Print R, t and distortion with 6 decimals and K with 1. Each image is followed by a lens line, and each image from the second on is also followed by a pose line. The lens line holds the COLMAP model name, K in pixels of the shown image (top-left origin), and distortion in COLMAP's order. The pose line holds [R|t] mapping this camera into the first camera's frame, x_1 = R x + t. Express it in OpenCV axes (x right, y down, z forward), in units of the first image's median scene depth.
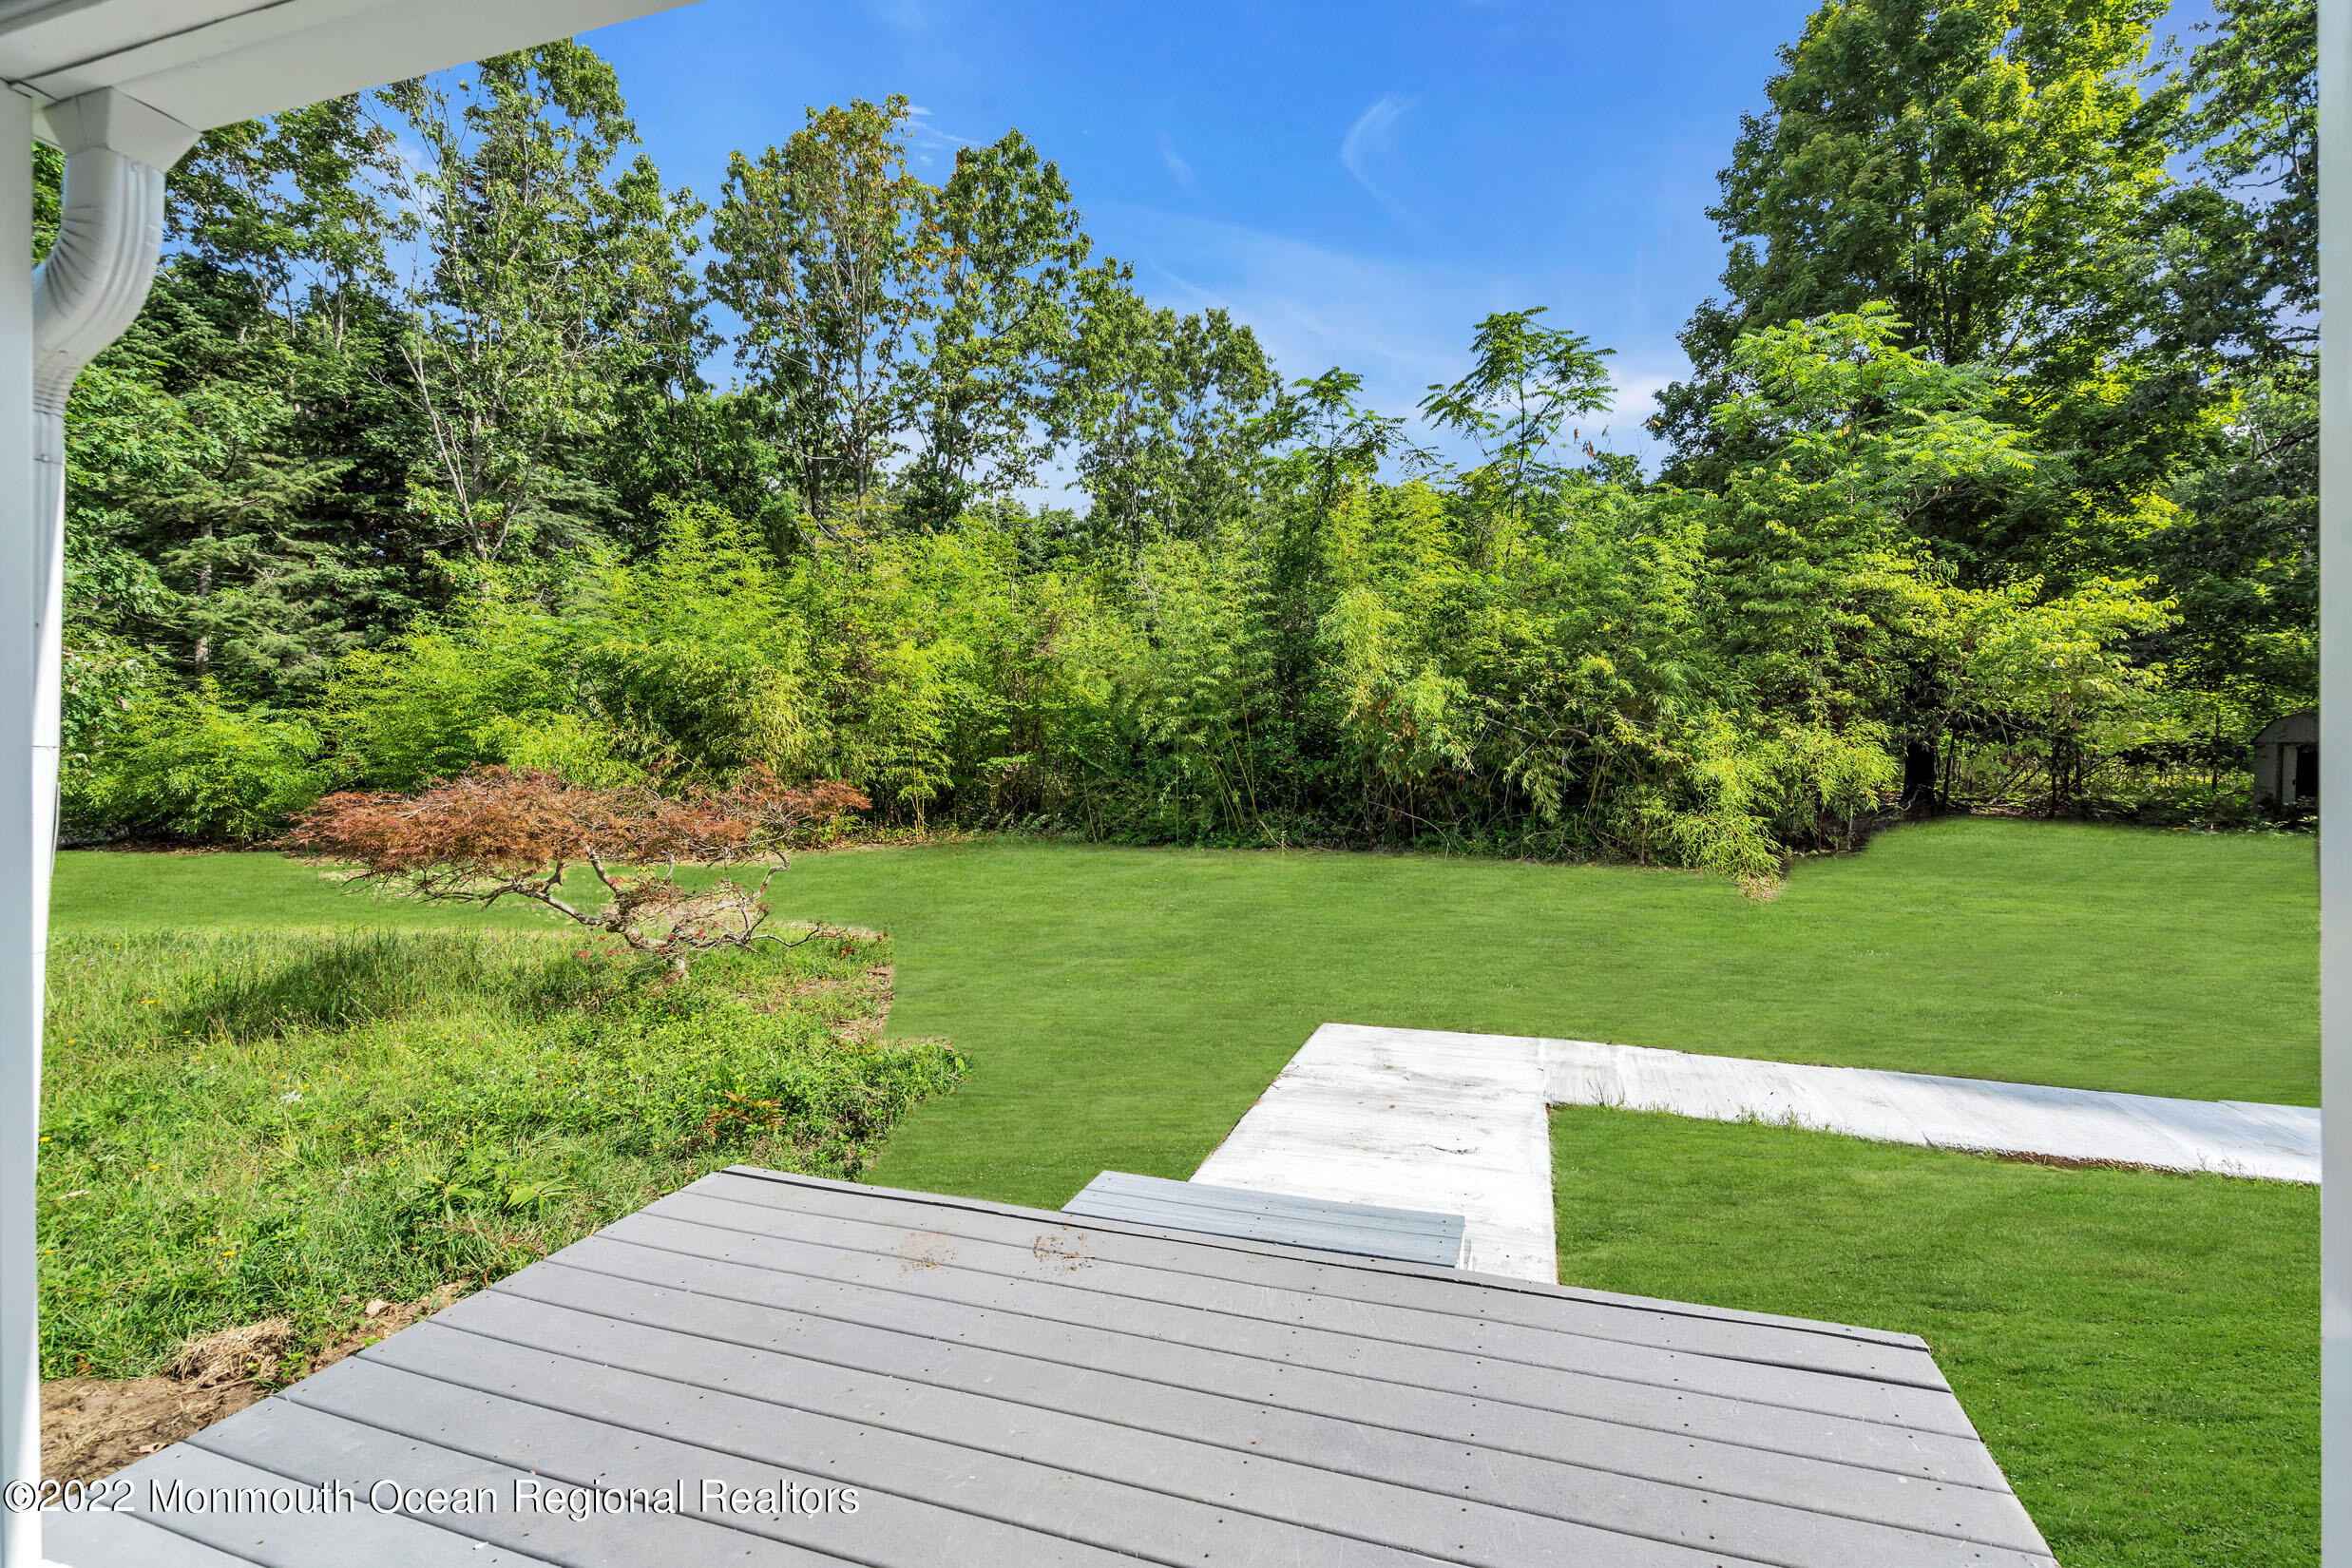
lens RADIAL K [[1105.0, 0, 1176.0], [0, 1105.0, 784.0], [0, 0, 1]] dist [-0.000147, 0.000592]
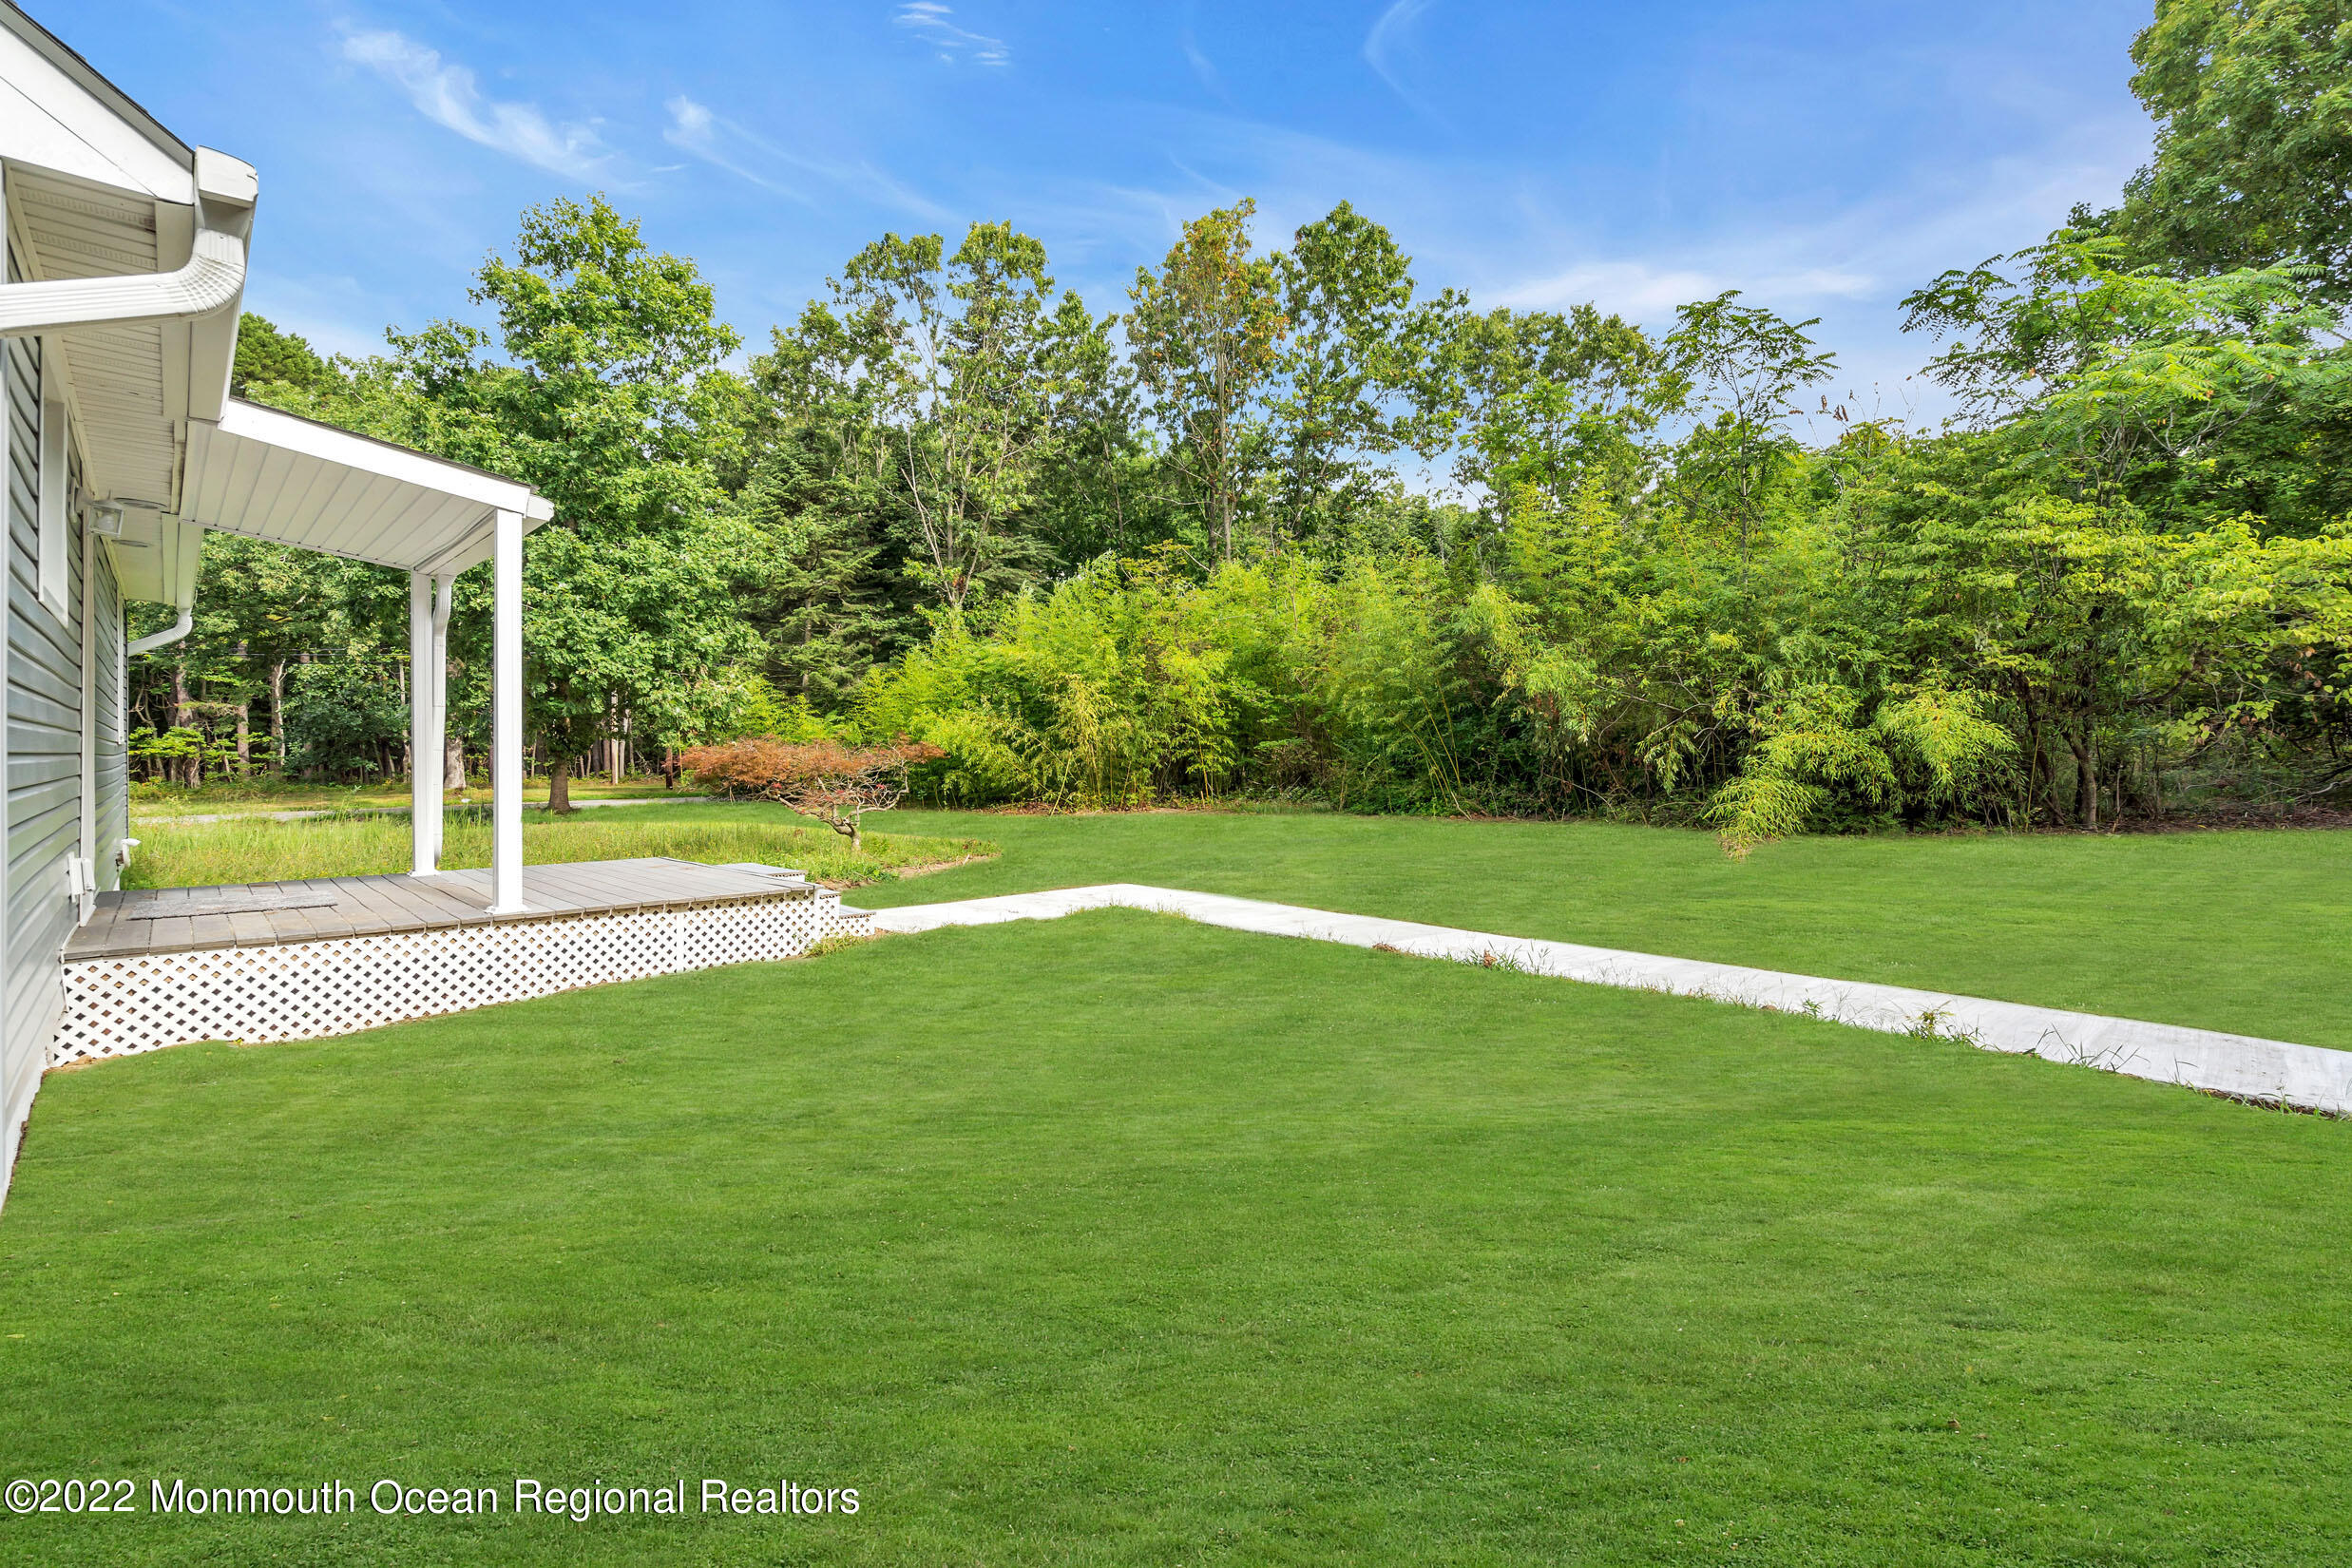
lens RADIAL K [[1105.0, 0, 1176.0], [0, 1105.0, 784.0], [0, 0, 1]] dist [-0.000147, 0.000592]
pose [[0.880169, 0.006035, -0.474623, 0.321596], [-0.005144, 0.999982, 0.003176, 0.019786], [0.474633, -0.000354, 0.880184, -0.126561]]
